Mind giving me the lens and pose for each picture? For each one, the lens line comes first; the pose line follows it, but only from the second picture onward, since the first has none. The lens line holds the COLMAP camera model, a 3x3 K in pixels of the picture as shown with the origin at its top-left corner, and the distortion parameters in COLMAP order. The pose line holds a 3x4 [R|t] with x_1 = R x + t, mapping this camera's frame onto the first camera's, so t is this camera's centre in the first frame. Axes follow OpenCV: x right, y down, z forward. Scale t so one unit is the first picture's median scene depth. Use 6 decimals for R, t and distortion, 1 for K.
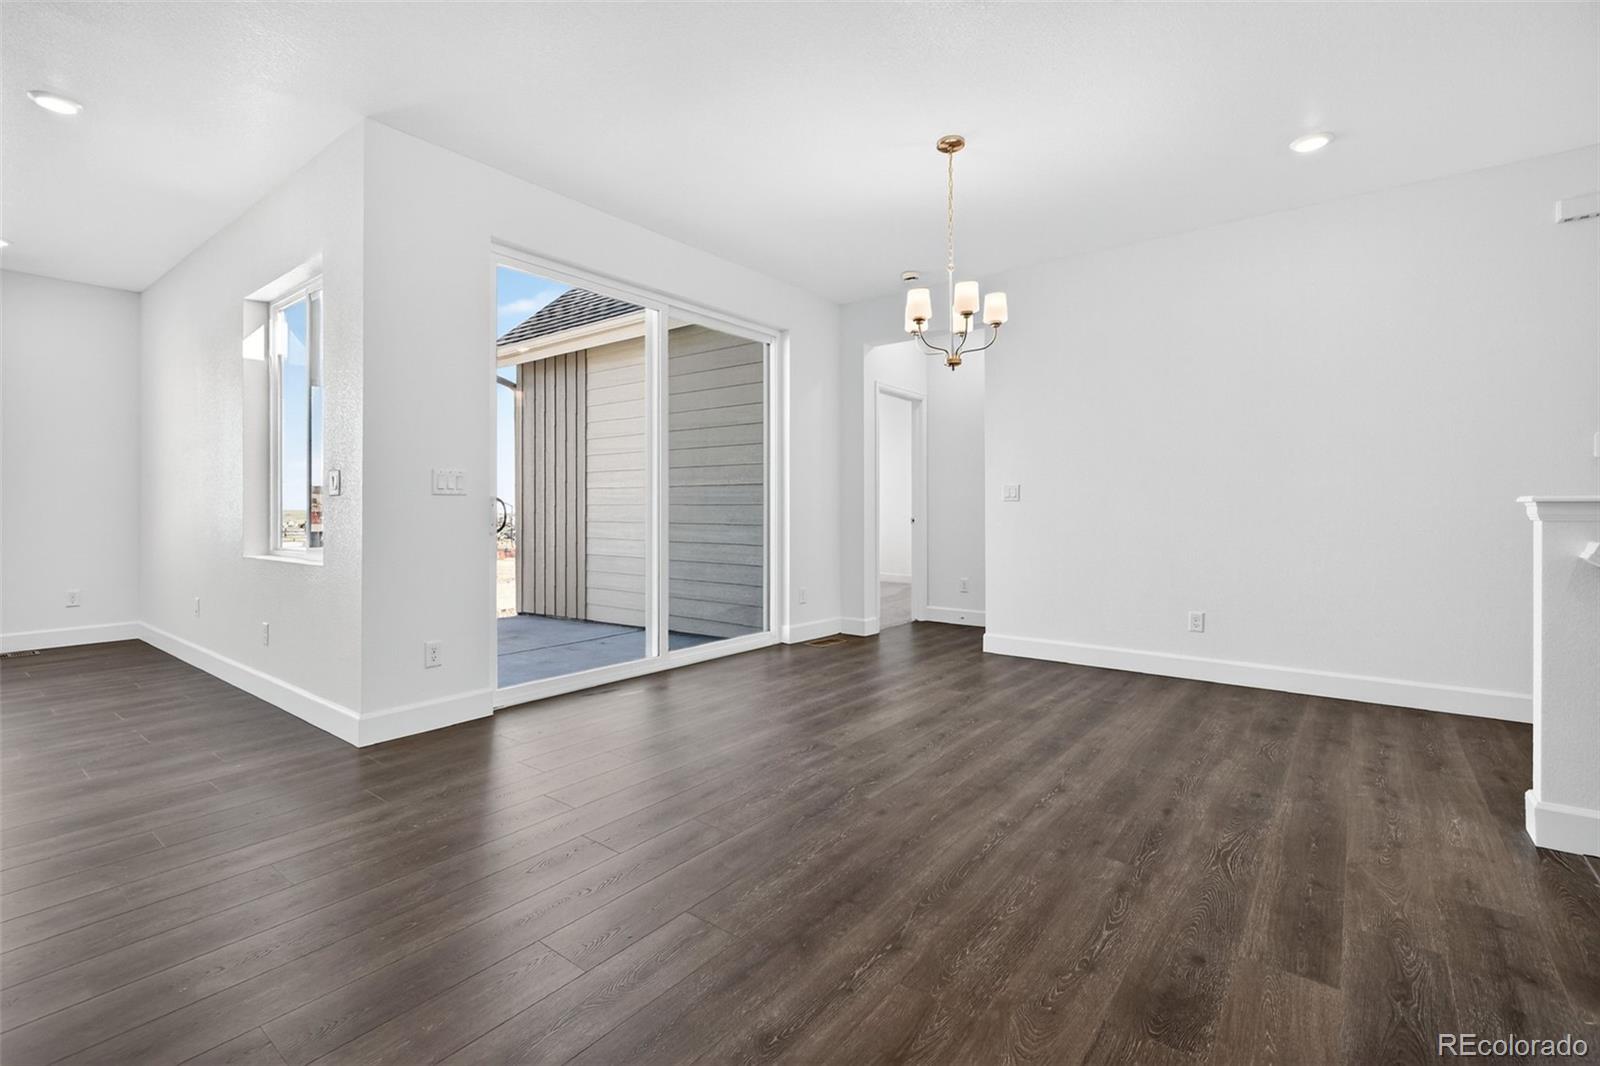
lens RADIAL K [[720.6, 0, 795.2], [0, 720.6, 509.4], [0, 0, 1]] dist [0.000427, 0.000048]
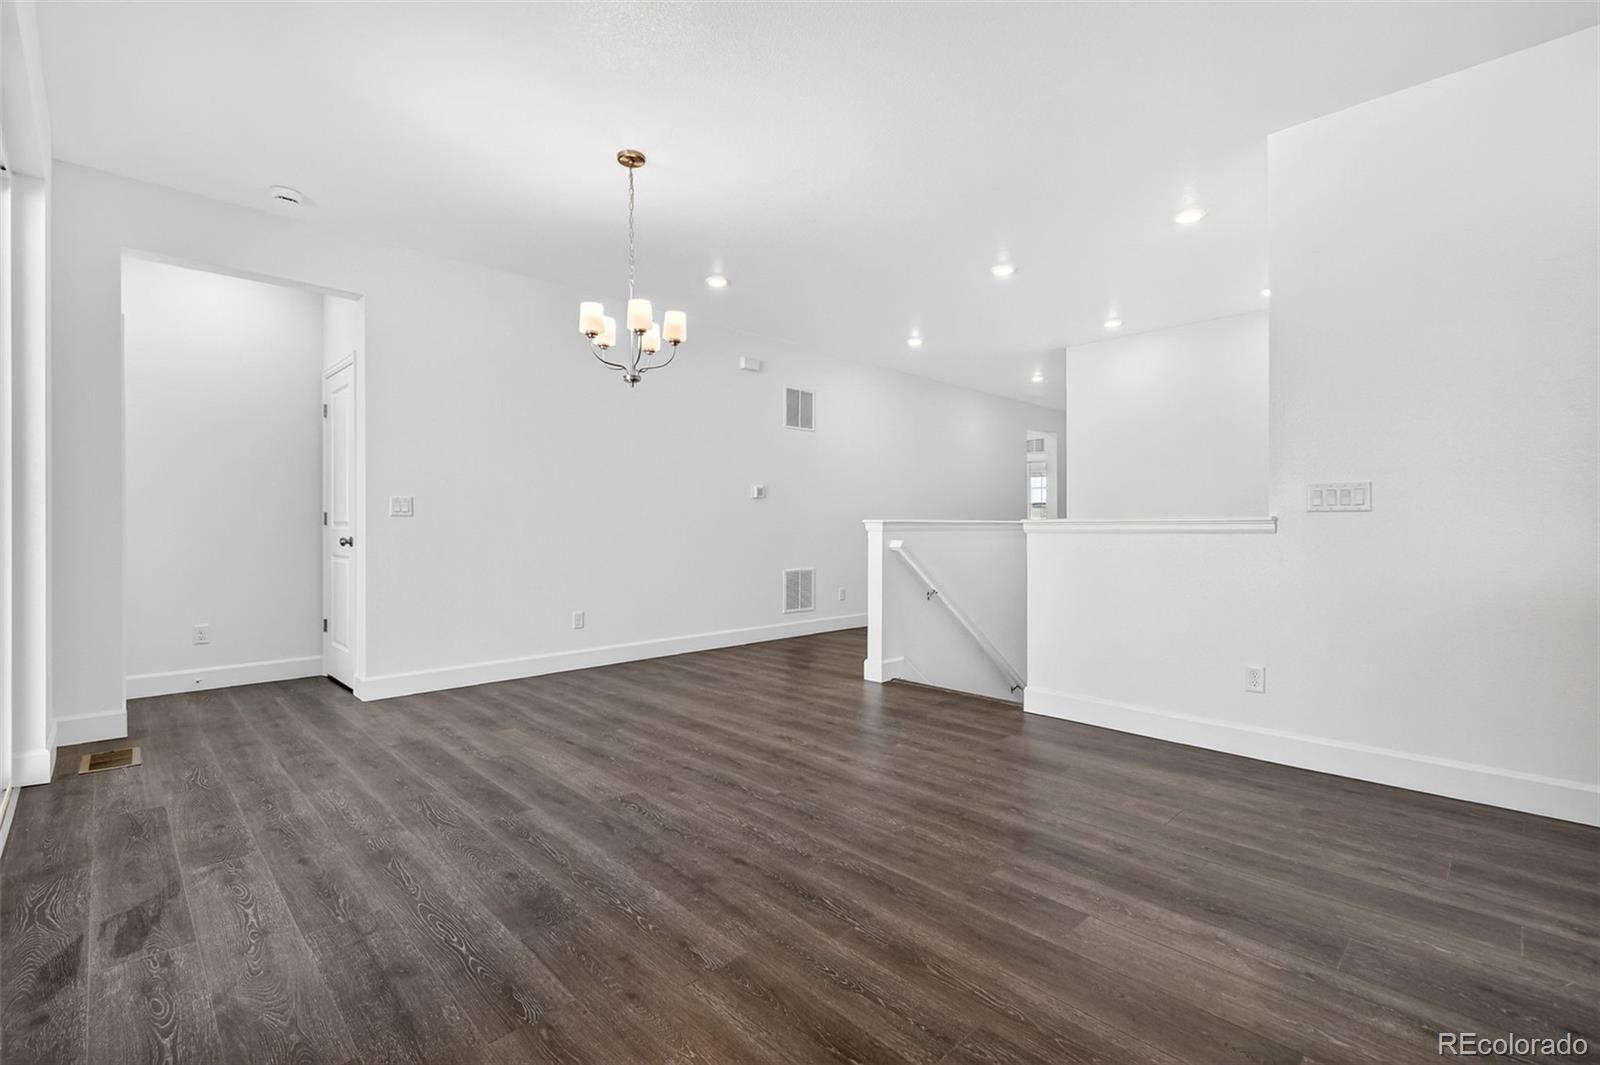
lens RADIAL K [[714.7, 0, 799.6], [0, 714.7, 529.0], [0, 0, 1]] dist [-0.001656, -0.000590]
pose [[0.127989, -0.001779, 0.991774, -0.855301], [0.001278, 0.999998, 0.001628, 0.005411], [-0.991775, 0.001059, 0.127991, 0.752459]]
